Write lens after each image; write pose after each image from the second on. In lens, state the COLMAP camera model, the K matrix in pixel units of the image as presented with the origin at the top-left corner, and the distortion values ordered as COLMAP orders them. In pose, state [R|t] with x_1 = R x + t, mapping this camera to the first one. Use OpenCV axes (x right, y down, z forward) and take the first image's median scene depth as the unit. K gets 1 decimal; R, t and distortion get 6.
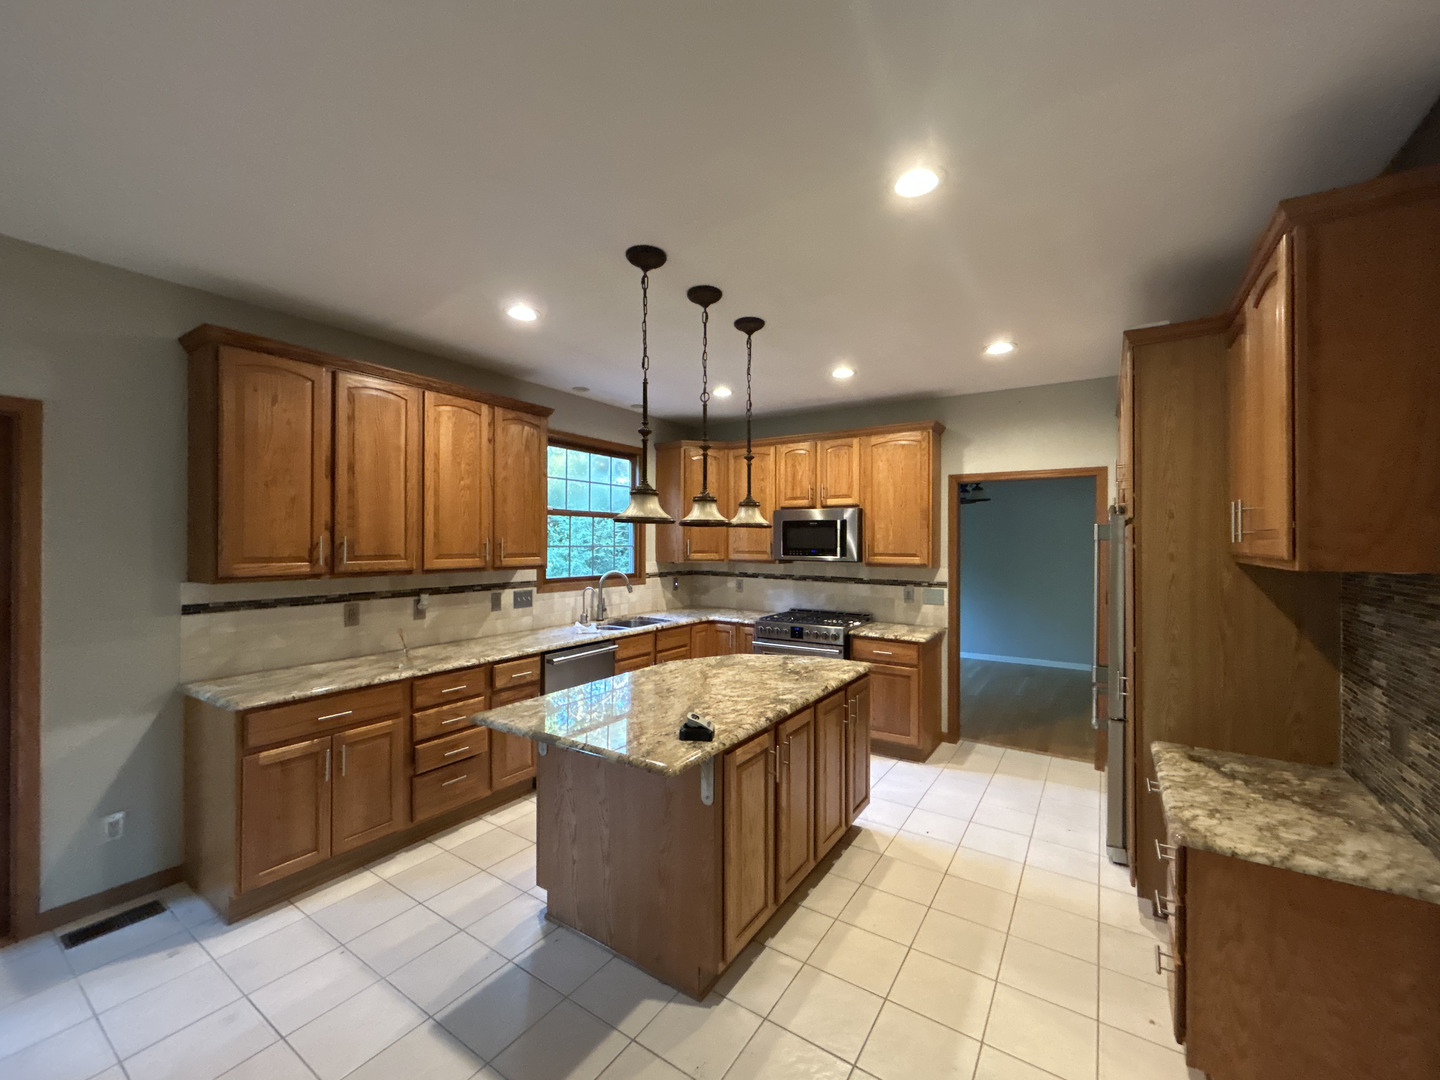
lens RADIAL K [[575.9, 0, 720.0], [0, 575.9, 540.0], [0, 0, 1]] dist [0.007215, 0.000309]
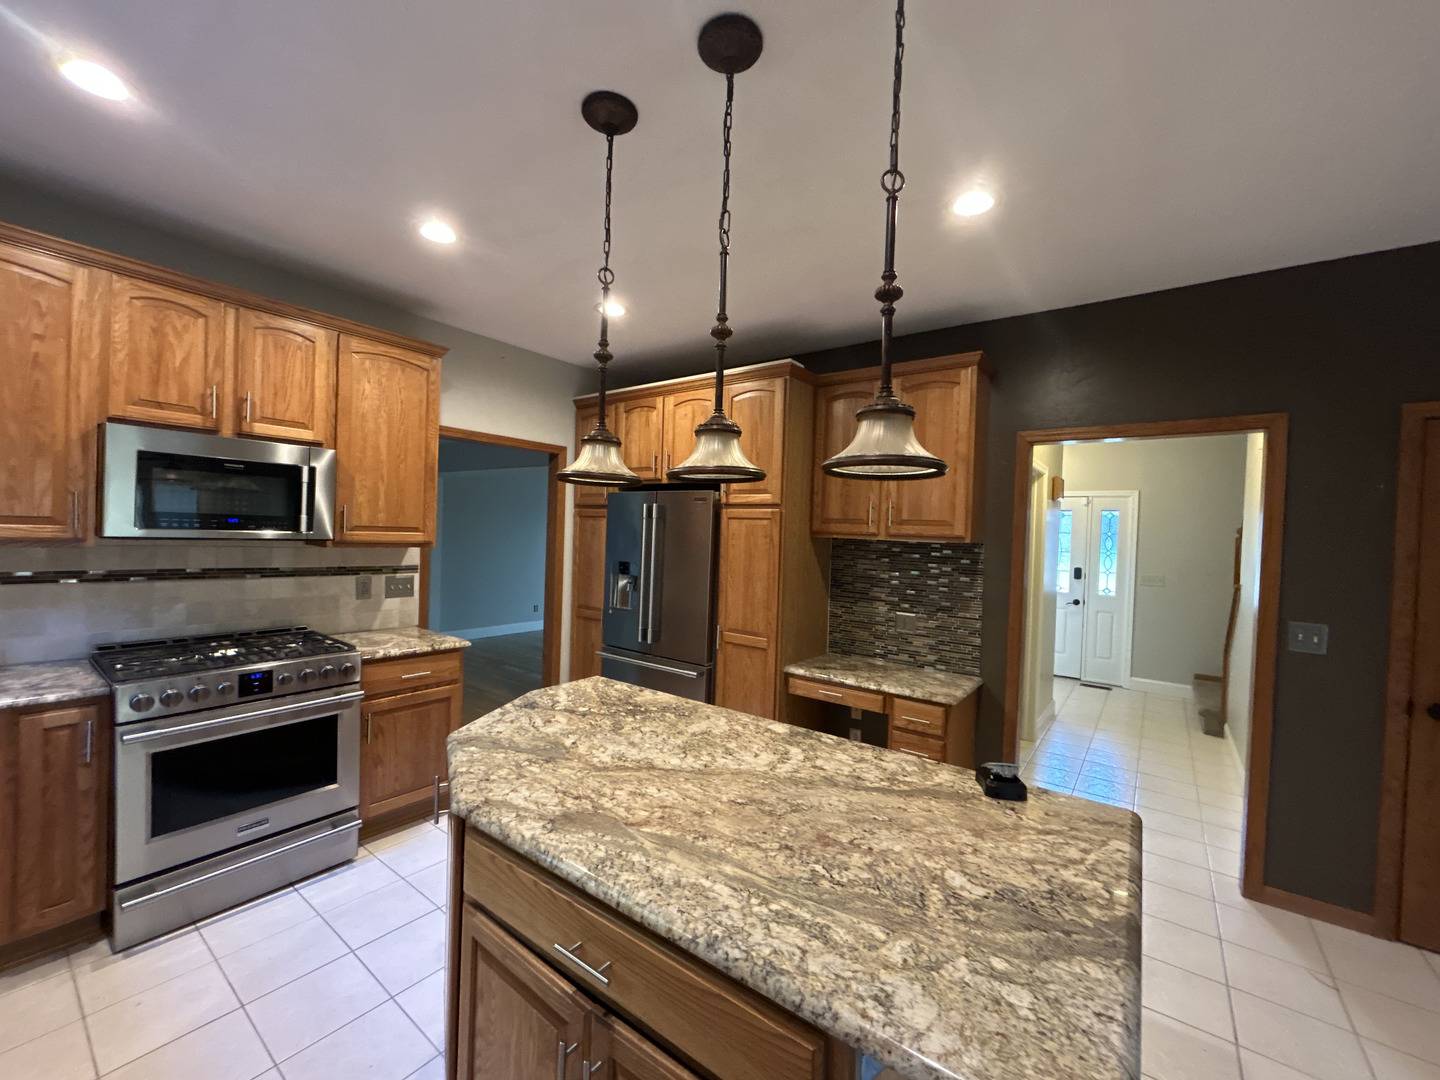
lens RADIAL K [[575.9, 0, 720.0], [0, 575.9, 540.0], [0, 0, 1]] dist [0.007215, 0.000309]
pose [[0.063065, -0.018897, 0.997830, -0.336723], [-0.037375, 0.999075, 0.021283, 0.010014], [-0.997309, -0.038636, 0.062301, 0.566683]]
